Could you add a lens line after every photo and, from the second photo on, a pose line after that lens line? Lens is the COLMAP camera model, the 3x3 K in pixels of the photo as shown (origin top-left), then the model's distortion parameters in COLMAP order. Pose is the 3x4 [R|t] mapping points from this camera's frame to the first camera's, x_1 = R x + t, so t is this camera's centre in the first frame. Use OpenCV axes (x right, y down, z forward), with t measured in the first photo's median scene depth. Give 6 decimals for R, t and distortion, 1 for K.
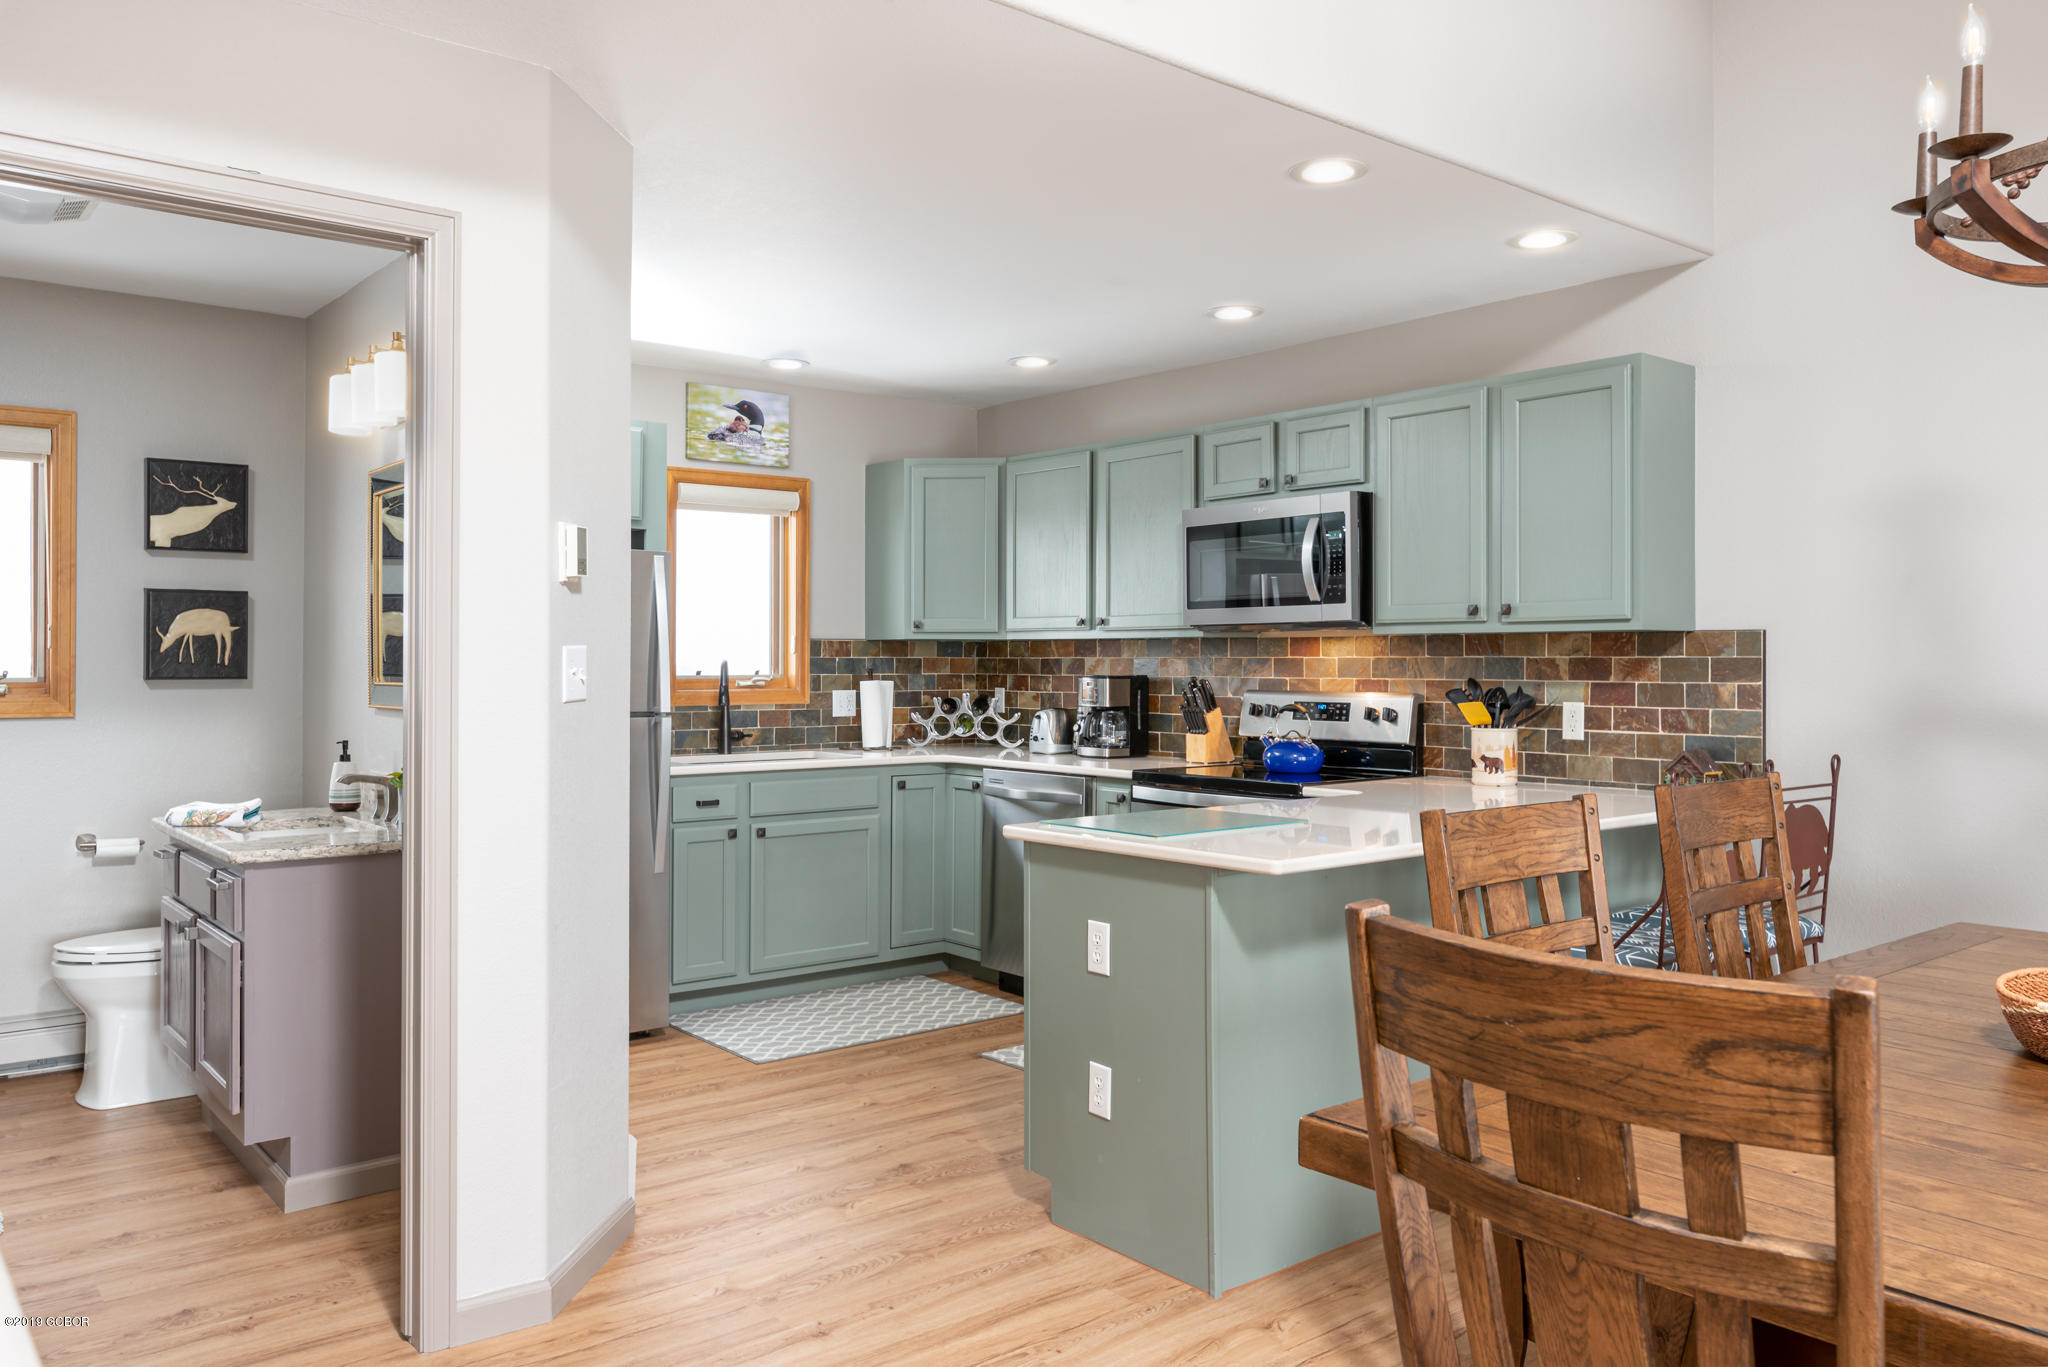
lens RADIAL K [[1494.1, 0, 1053.2], [0, 1494.1, 656.5], [0, 0, 1]] dist [0.001266, 0.001170]
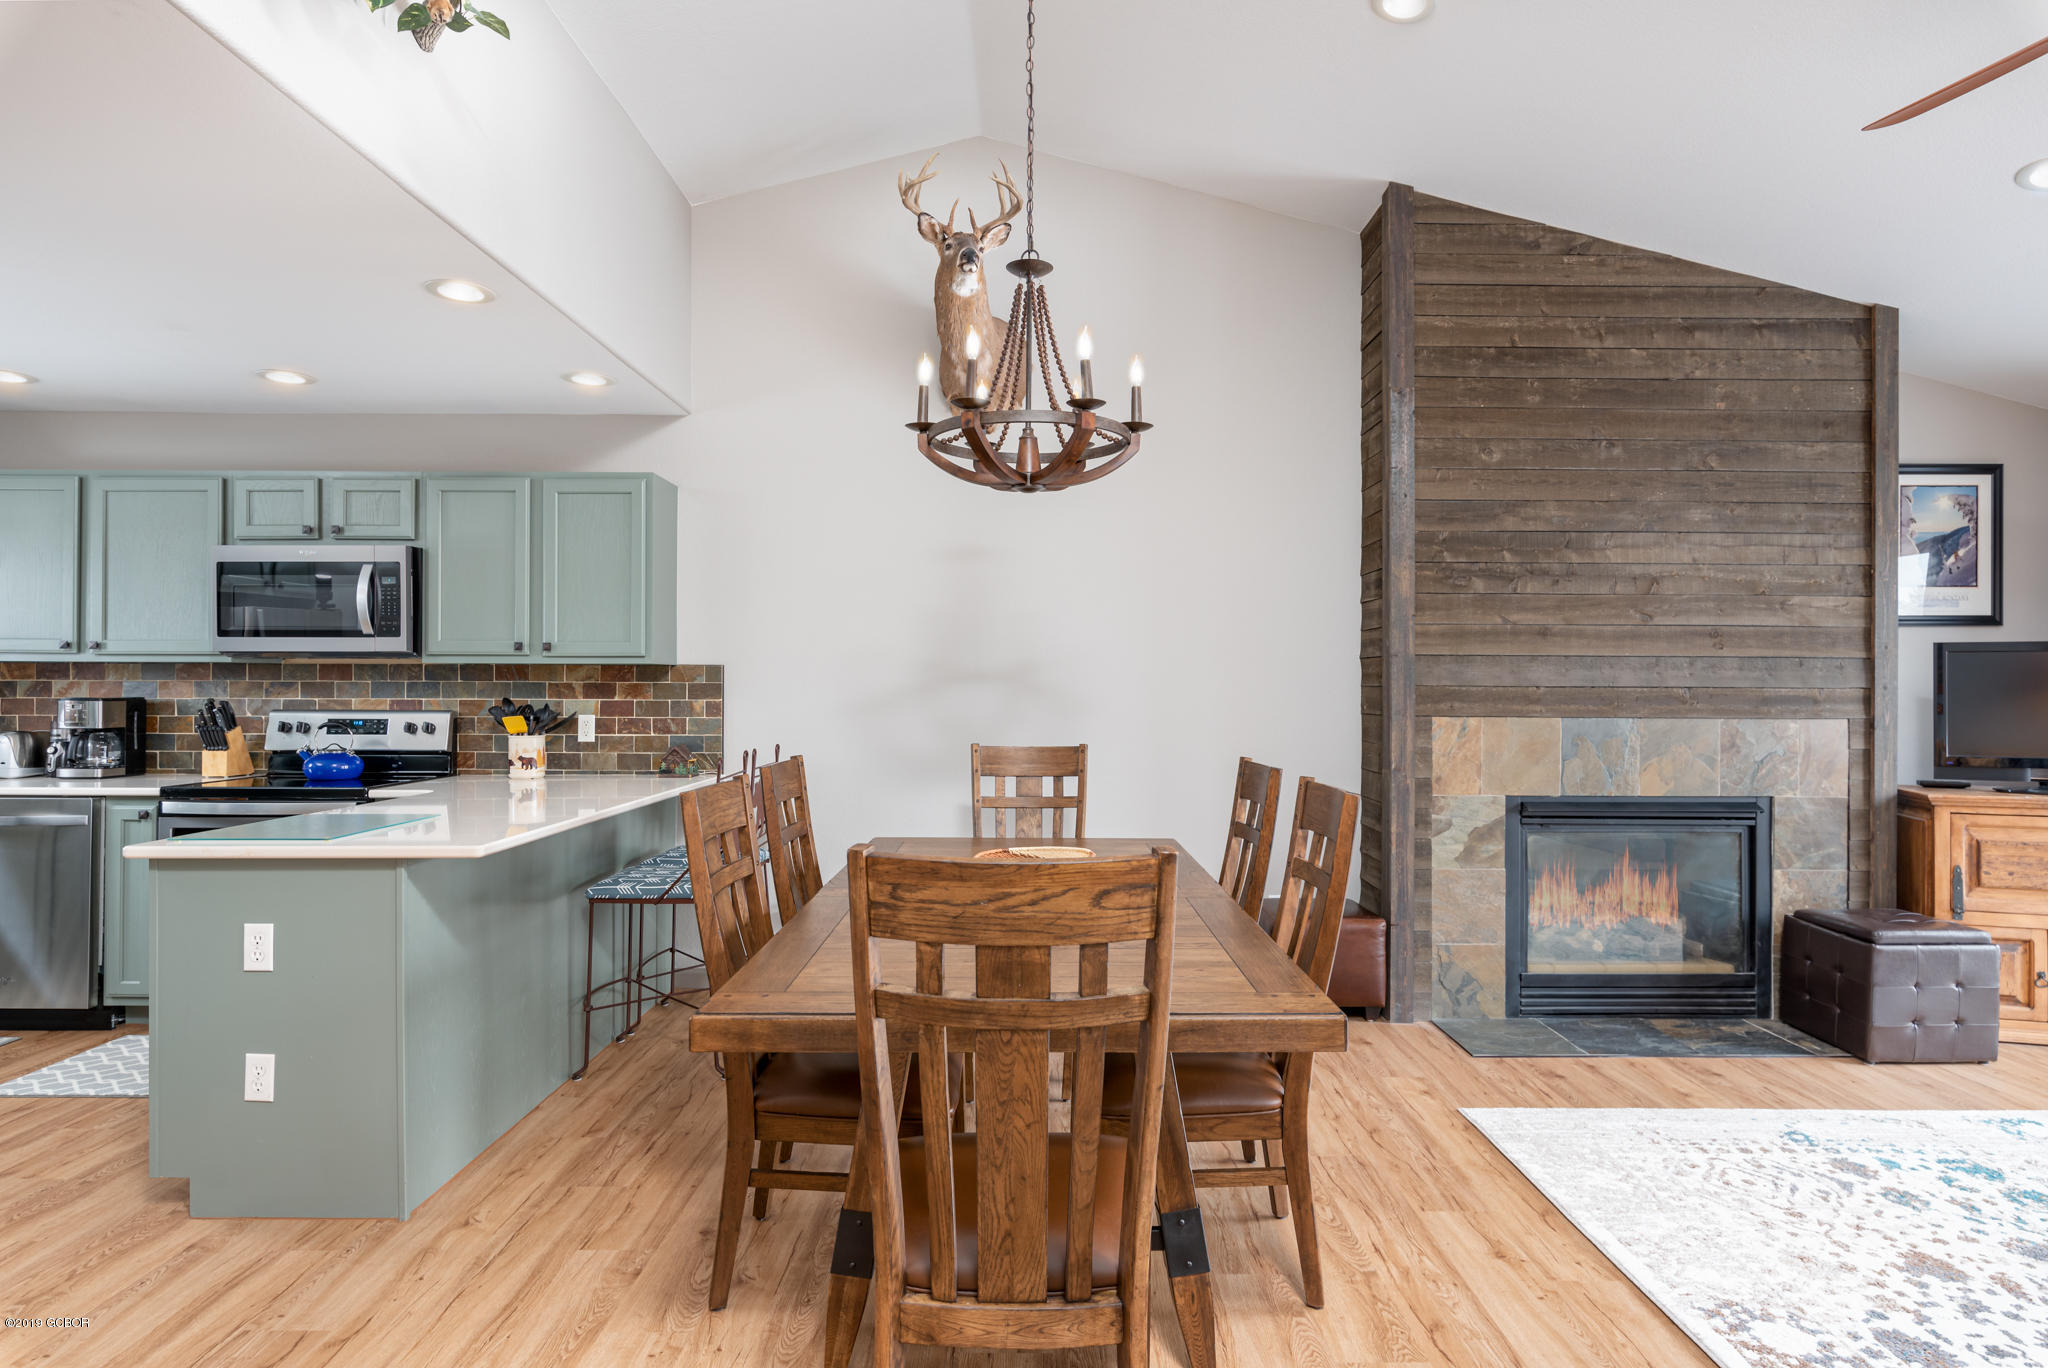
lens RADIAL K [[1075.0, 0, 1024.0], [0, 1075.0, 684.0], [0, 0, 1]] dist [-0.000030, -0.002098]
pose [[0.641690, 0.002862, 0.766958, -0.146886], [-0.005098, 0.999987, 0.000533, -0.000530], [-0.766947, -0.004252, 0.641697, 0.047133]]
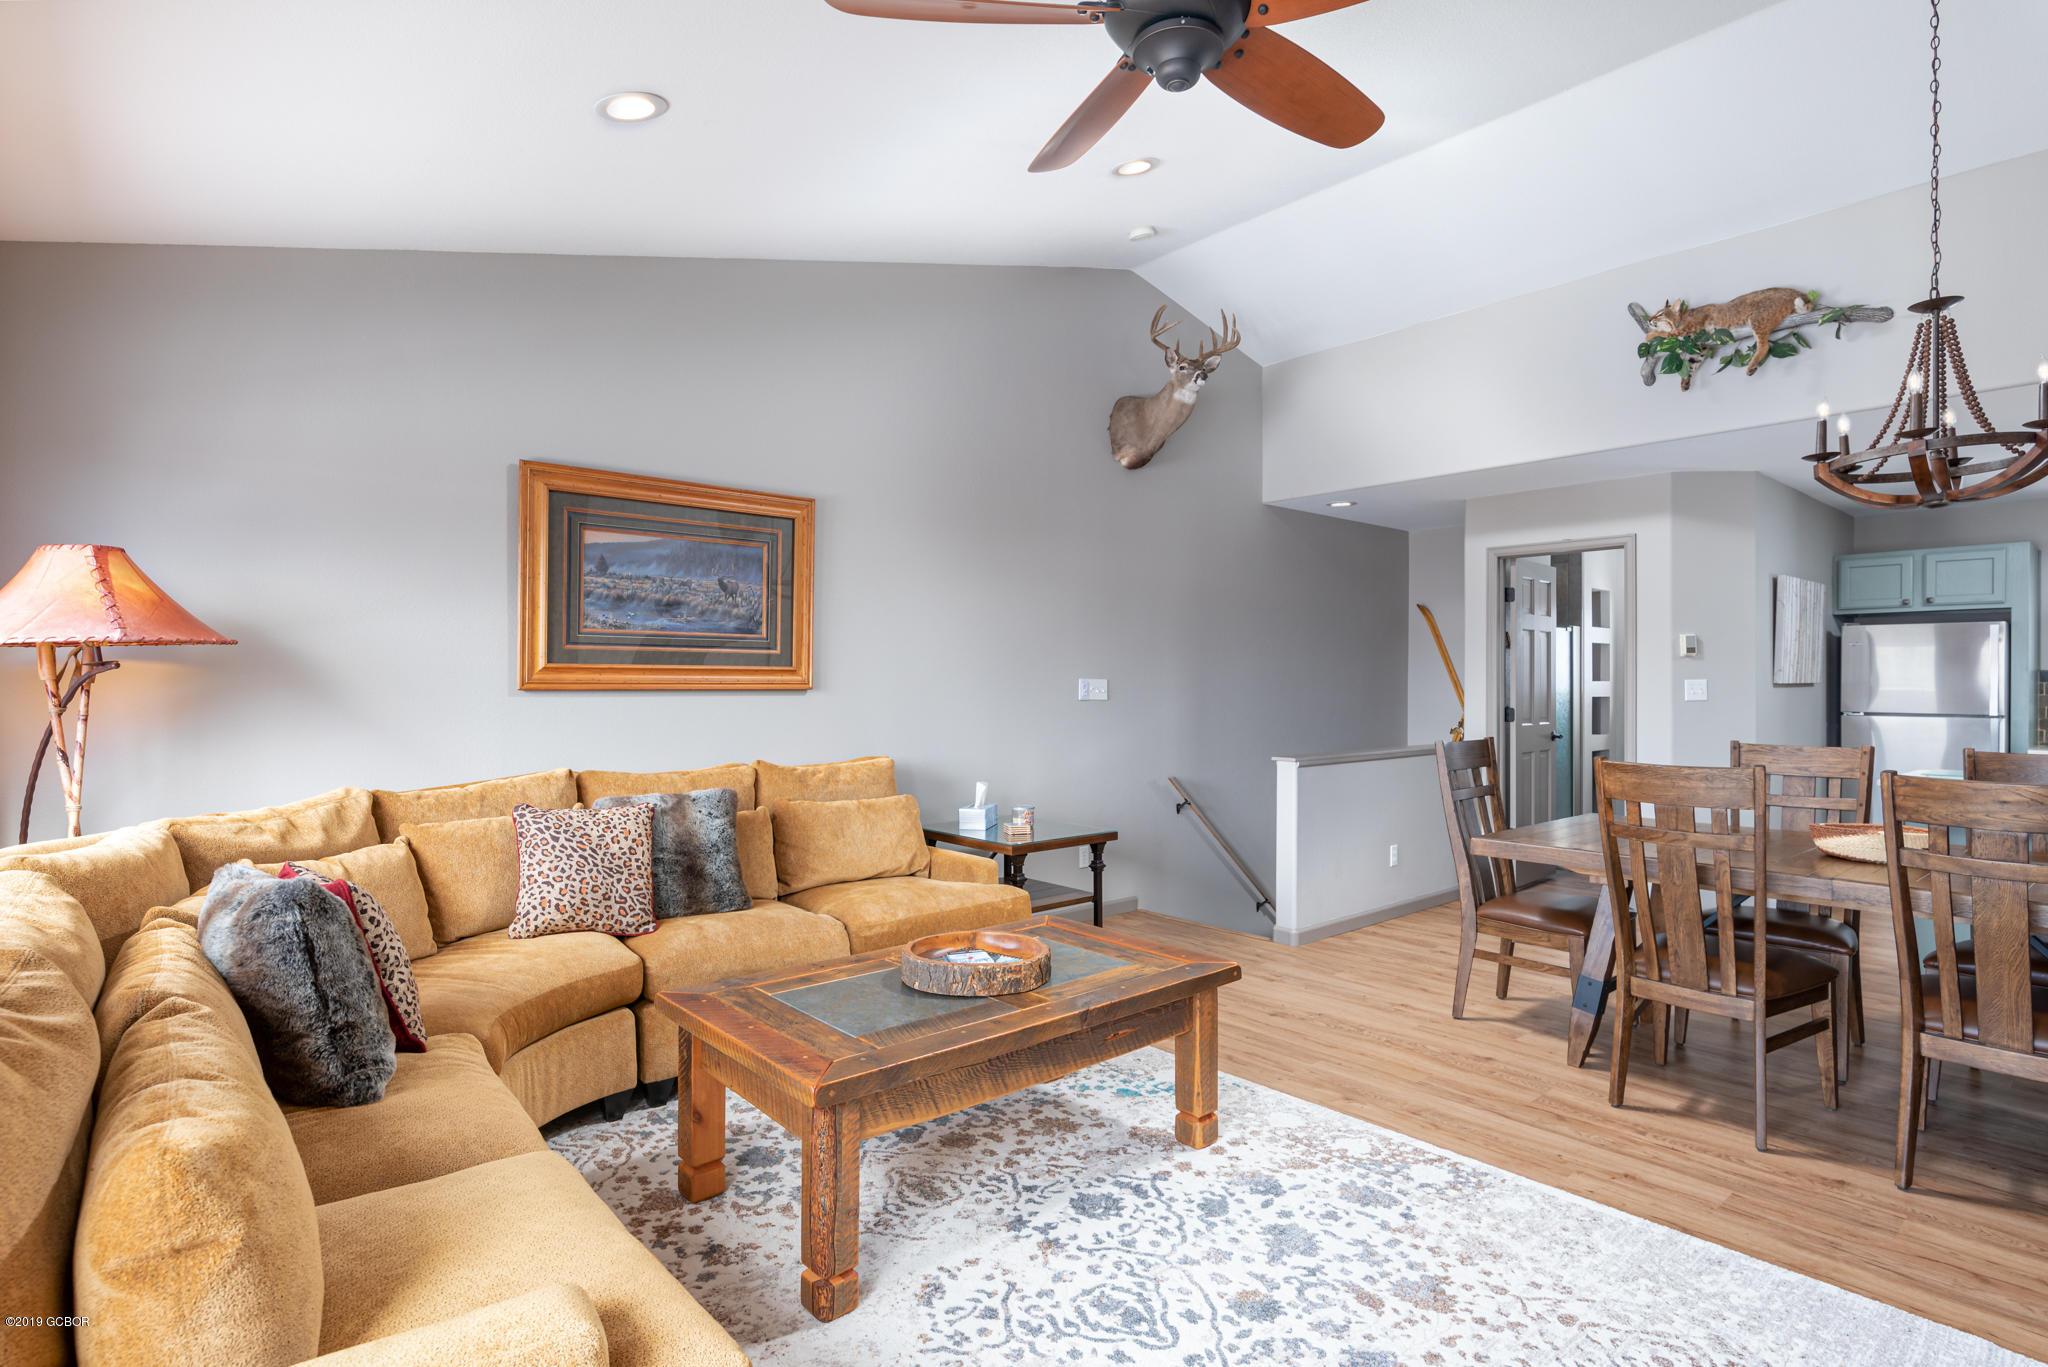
lens RADIAL K [[1037.0, 0, 1024.0], [0, 1037.0, 683.5], [0, 0, 1]] dist [-0.009469, -0.000433]
pose [[0.012832, -0.002688, -0.999914, 0.937724], [0.002771, 0.999993, -0.002653, -0.000233], [0.999914, -0.002737, 0.012839, -0.135532]]
